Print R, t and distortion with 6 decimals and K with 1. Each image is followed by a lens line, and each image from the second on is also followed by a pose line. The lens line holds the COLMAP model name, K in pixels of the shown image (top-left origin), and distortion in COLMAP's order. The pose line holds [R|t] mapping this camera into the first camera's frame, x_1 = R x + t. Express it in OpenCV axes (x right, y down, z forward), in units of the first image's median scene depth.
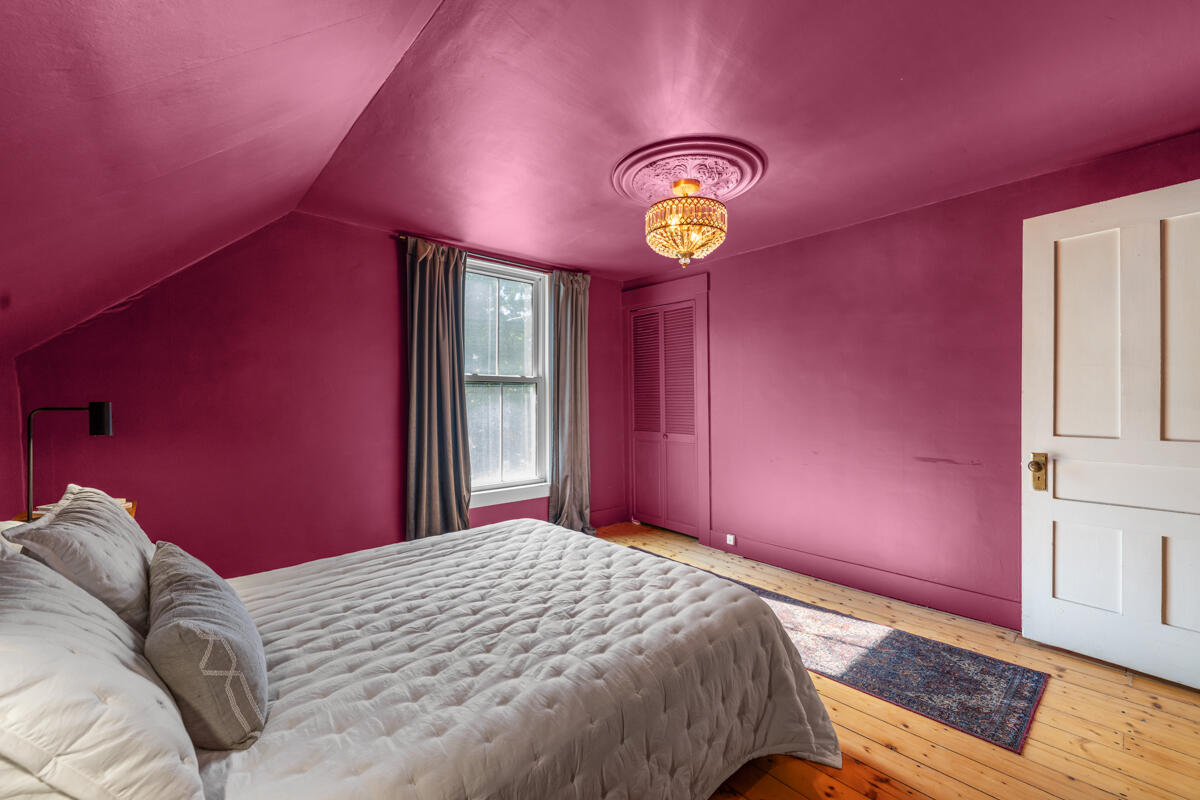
lens RADIAL K [[490.5, 0, 598.2], [0, 490.5, 401.3], [0, 0, 1]] dist [0.004695, -0.002127]
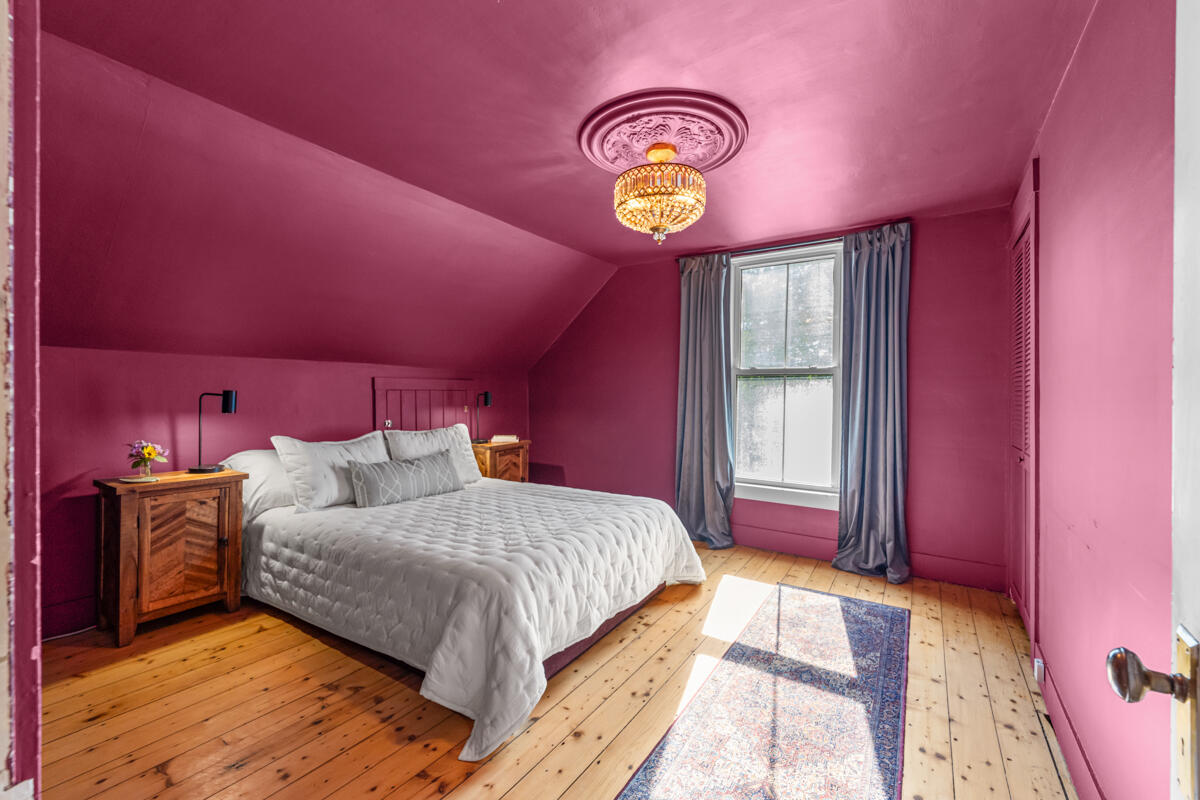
lens RADIAL K [[490.5, 0, 595.0], [0, 490.5, 395.1], [0, 0, 1]] dist [0.004695, -0.002127]
pose [[0.254324, 0.007518, -0.967090, 0.648314], [-0.013753, 0.999897, 0.004157, 0.000661], [0.967021, 0.012244, 0.254401, 0.428390]]
